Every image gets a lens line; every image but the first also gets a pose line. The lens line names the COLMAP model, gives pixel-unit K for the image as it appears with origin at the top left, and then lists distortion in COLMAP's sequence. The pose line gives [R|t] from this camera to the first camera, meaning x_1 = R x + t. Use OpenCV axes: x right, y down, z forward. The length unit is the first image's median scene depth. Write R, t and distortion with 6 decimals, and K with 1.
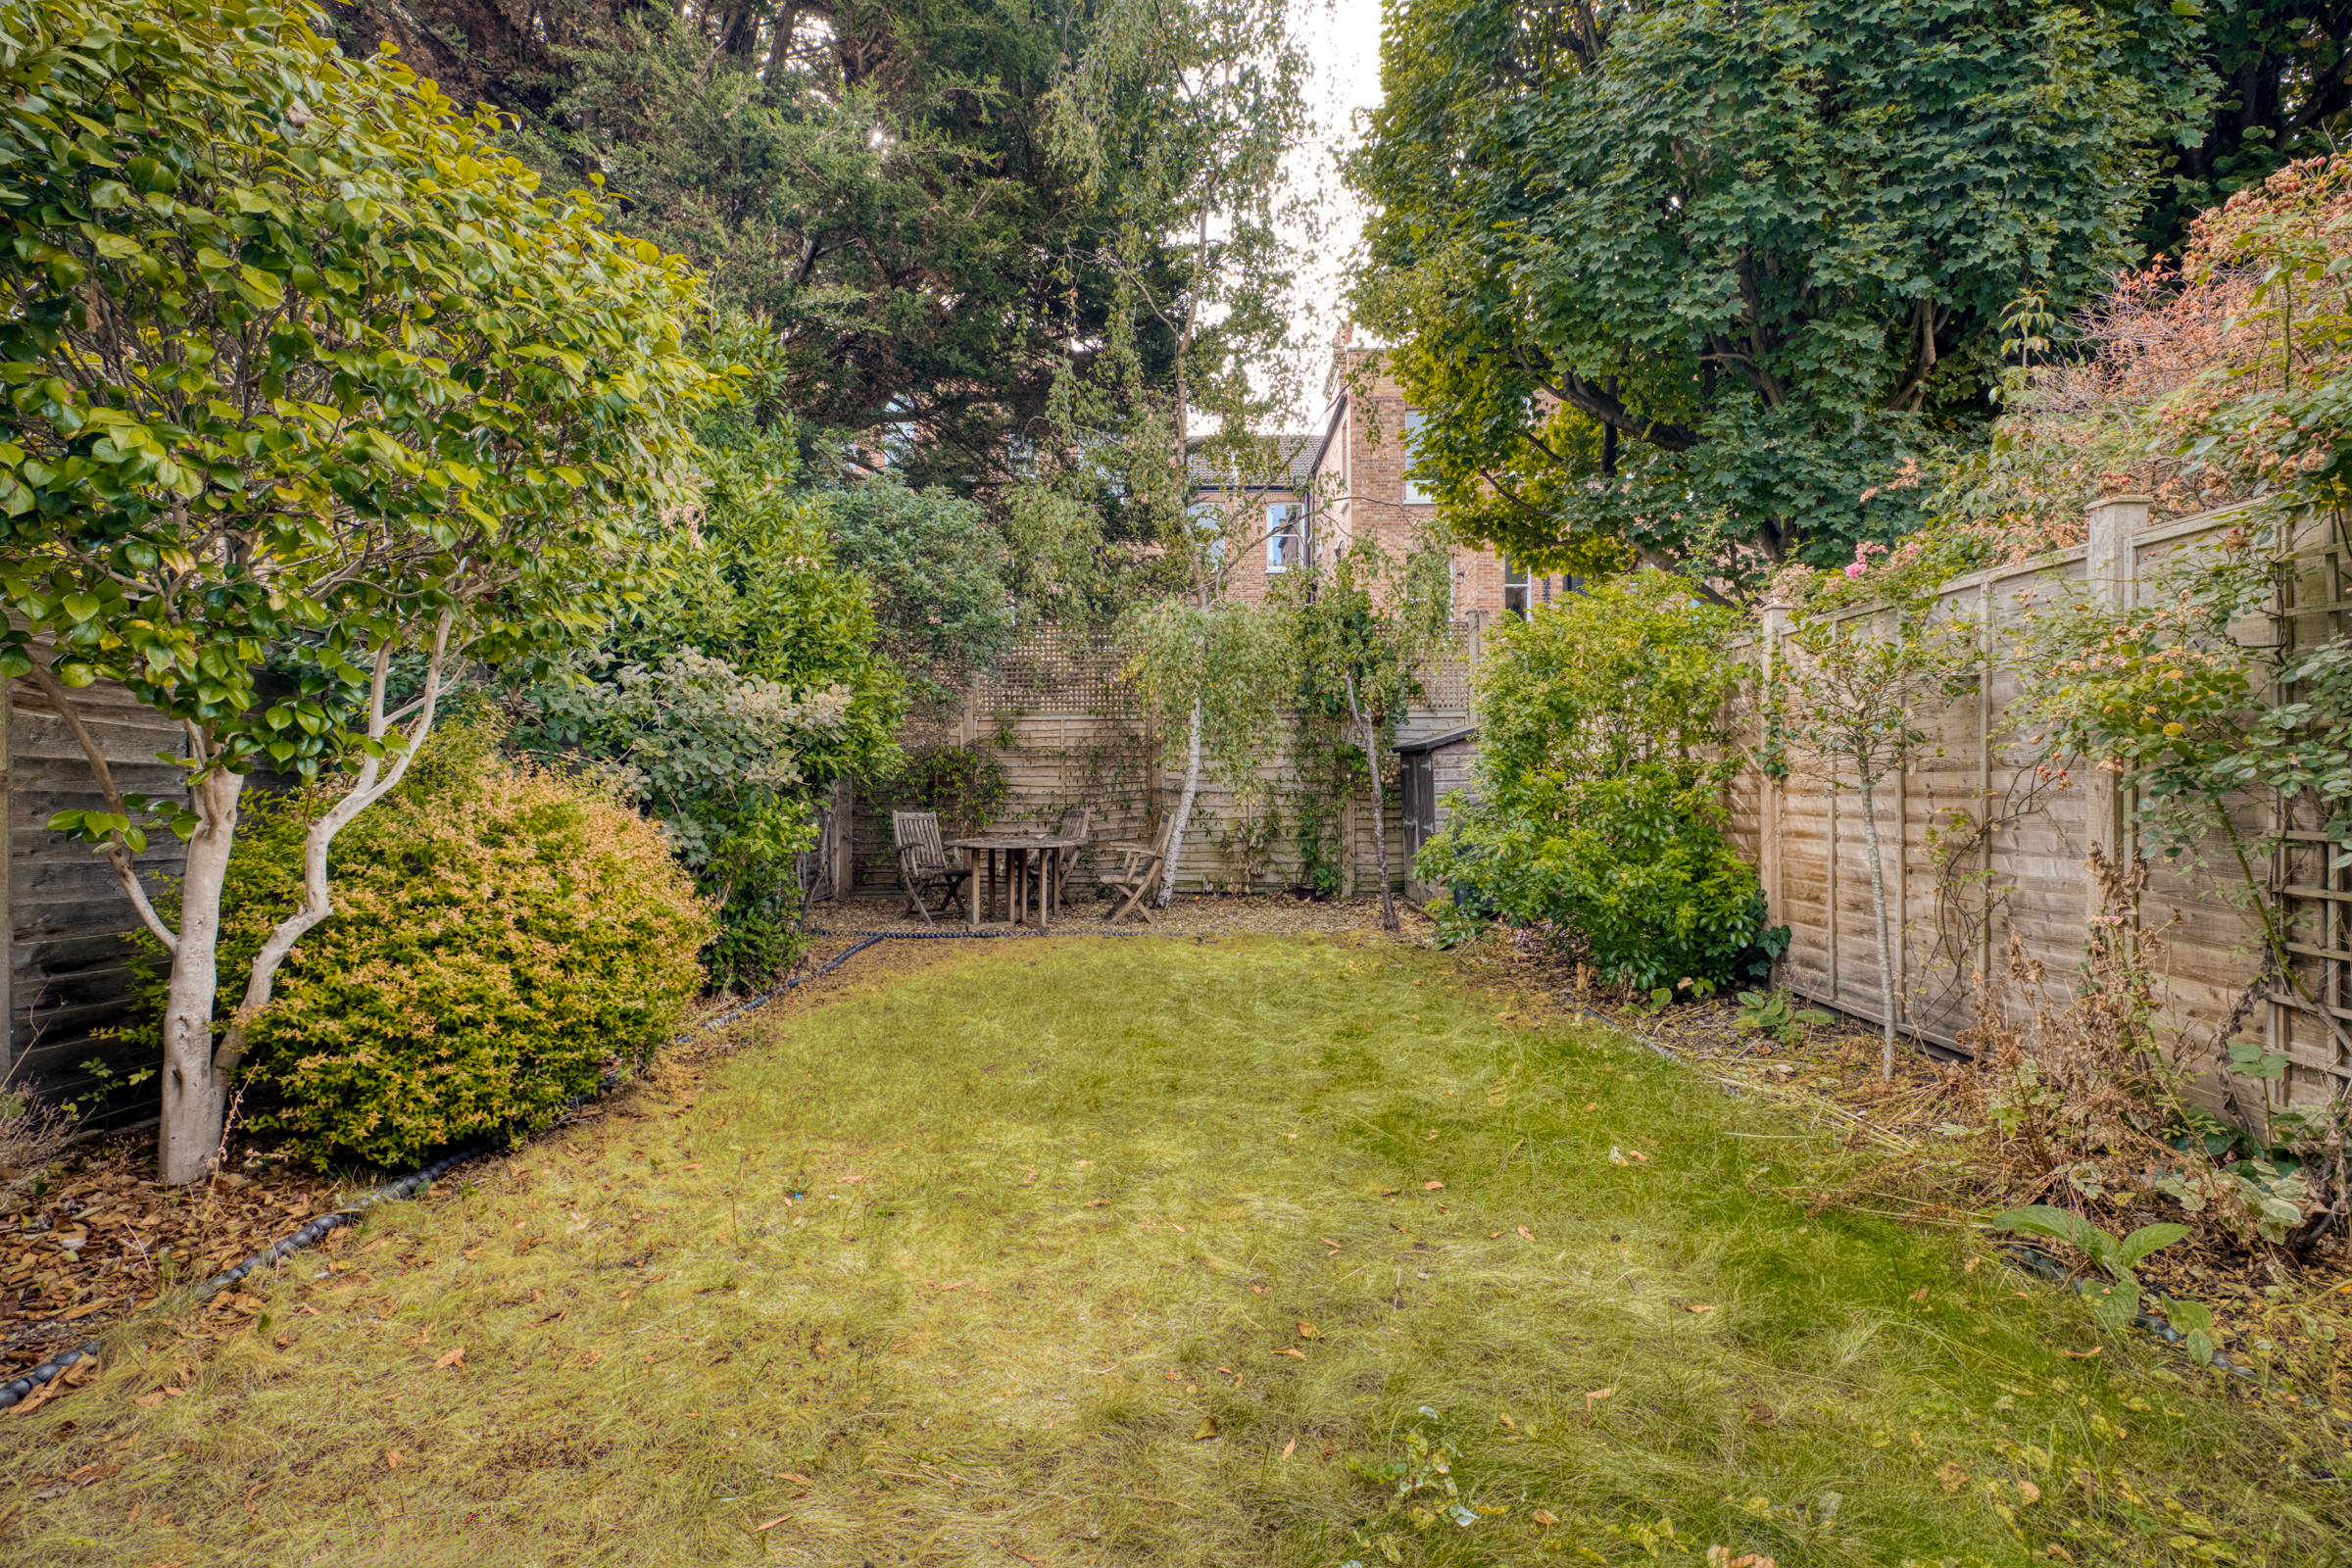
lens RADIAL K [[1005.6, 0, 1175.2], [0, 1005.6, 786.0], [0, 0, 1]] dist [-0.000980, 0.000463]
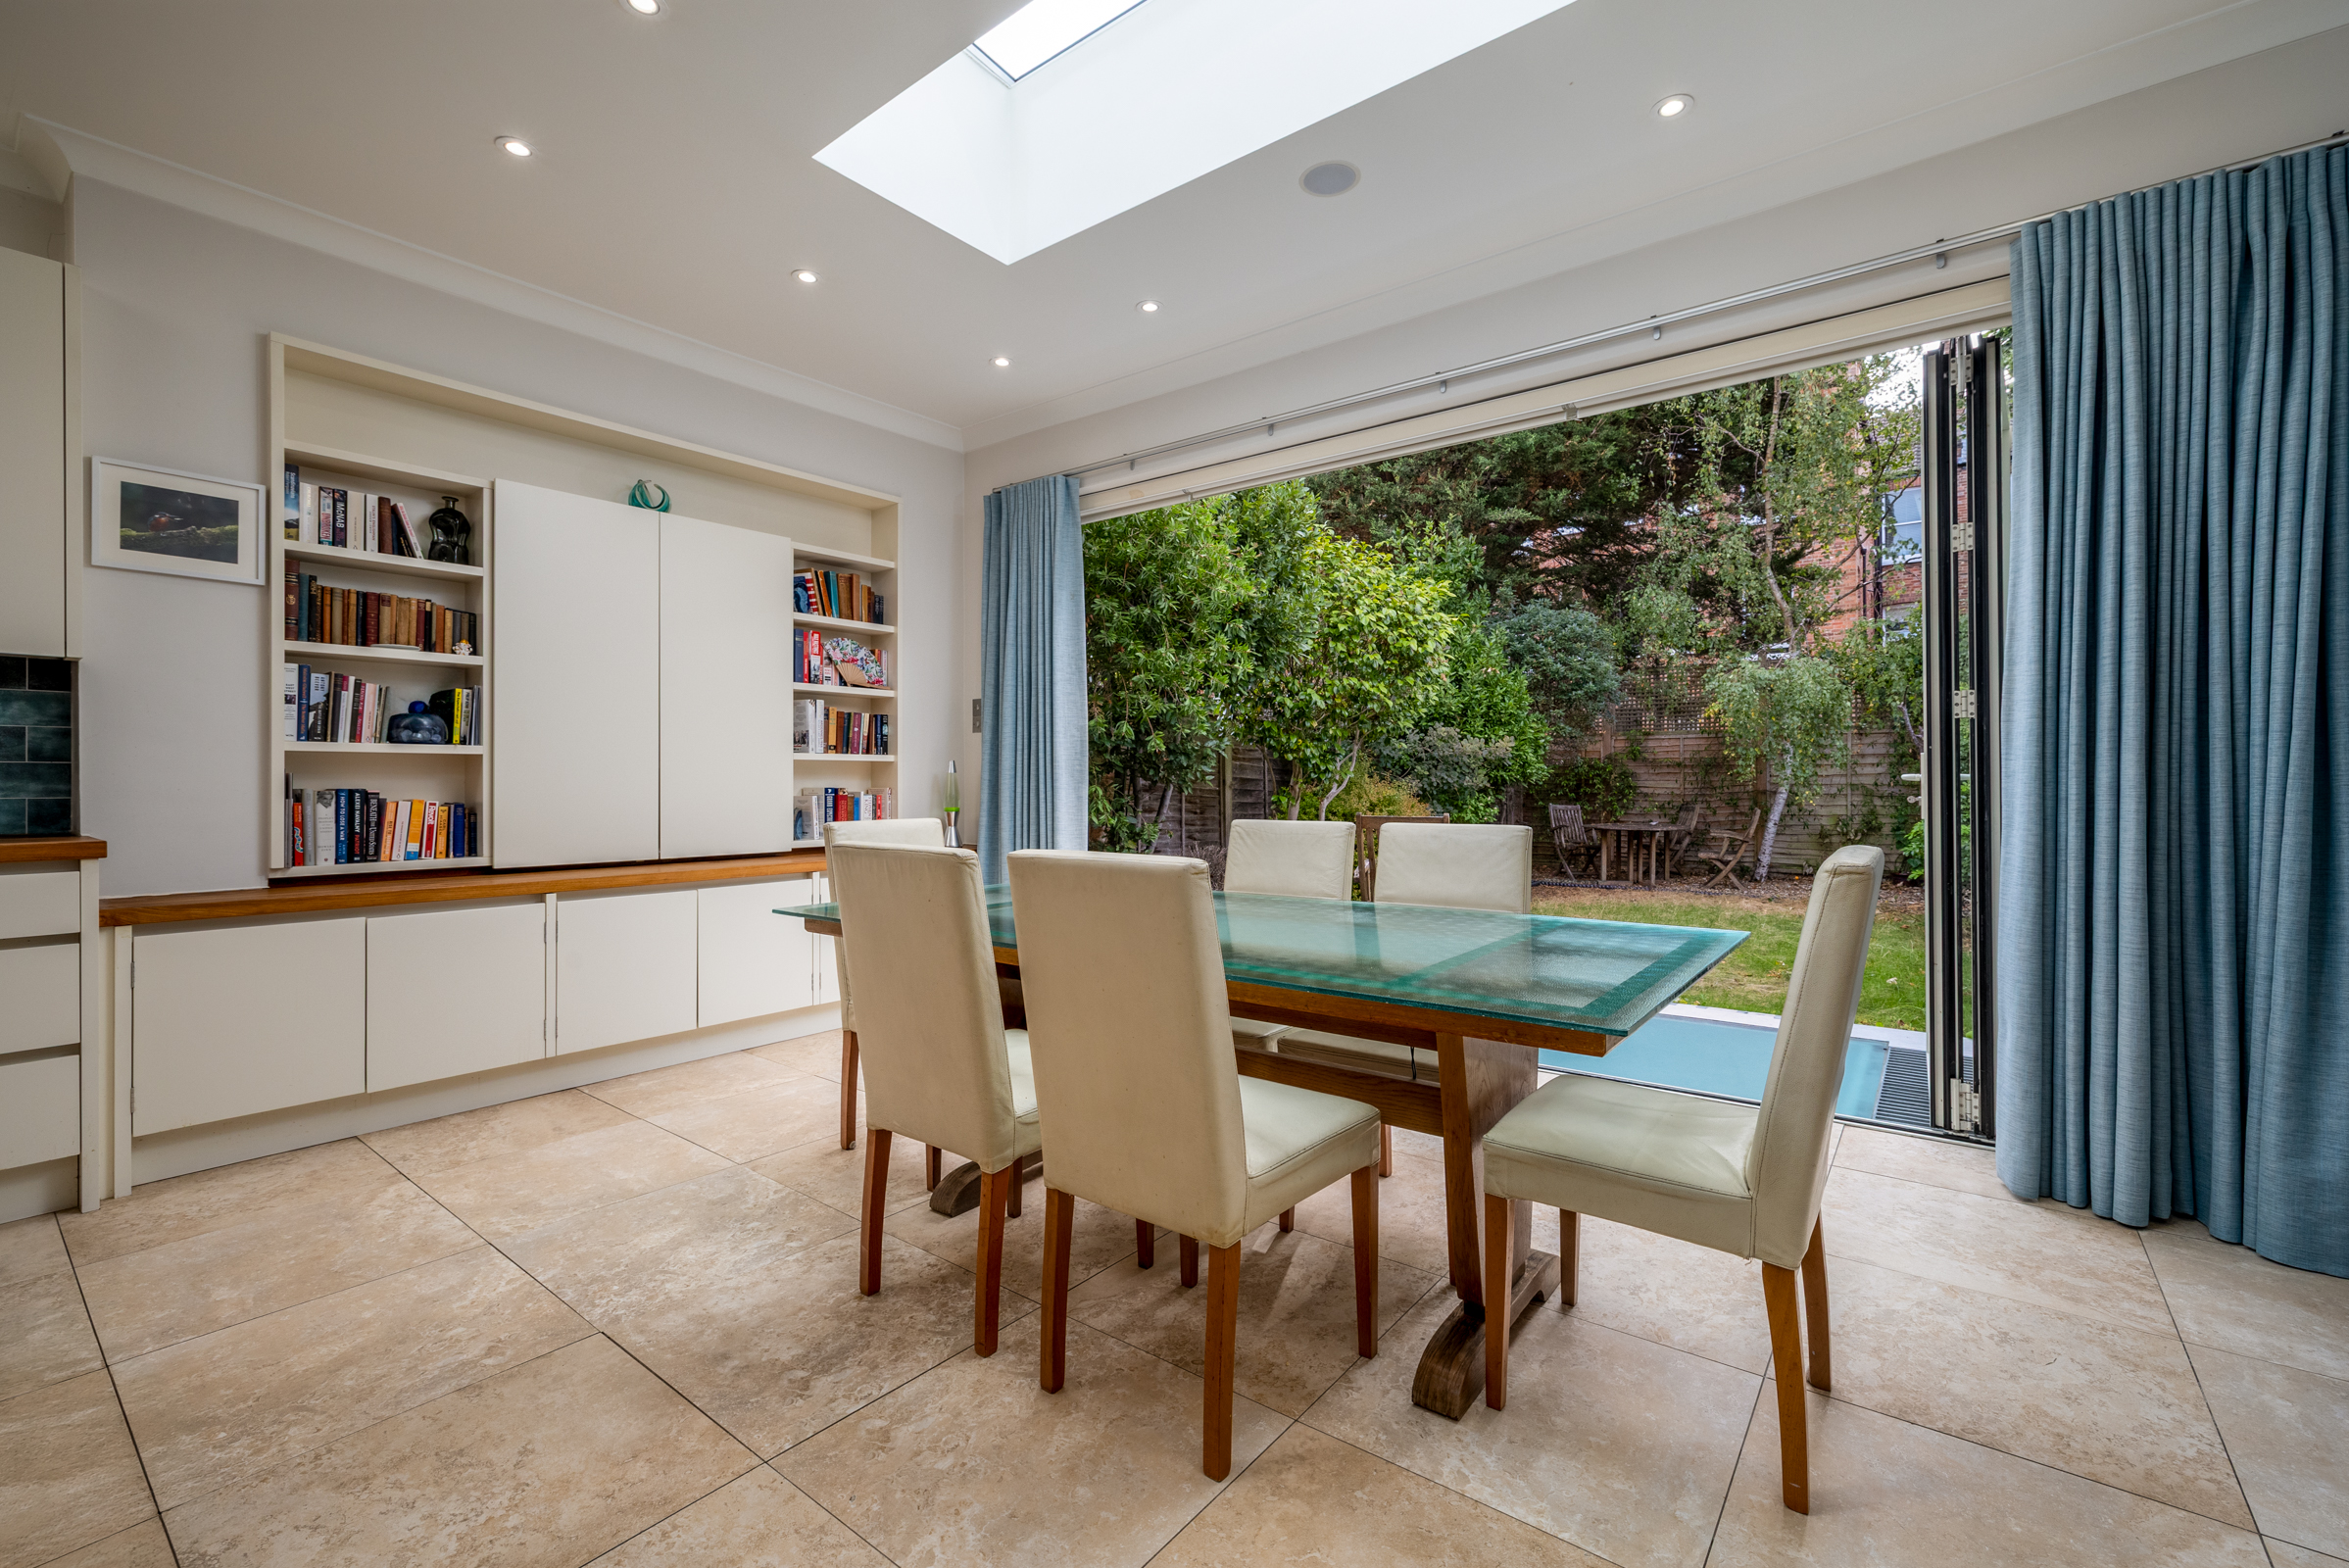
lens RADIAL K [[1004.3, 0, 1180.1], [0, 1004.3, 781.9], [0, 0, 1]] dist [-0.000980, 0.000463]
pose [[0.794685, 0.005992, -0.606992, 0.267900], [-0.006104, 0.999980, 0.001880, -0.009679], [0.606991, 0.002212, 0.794705, -0.732657]]
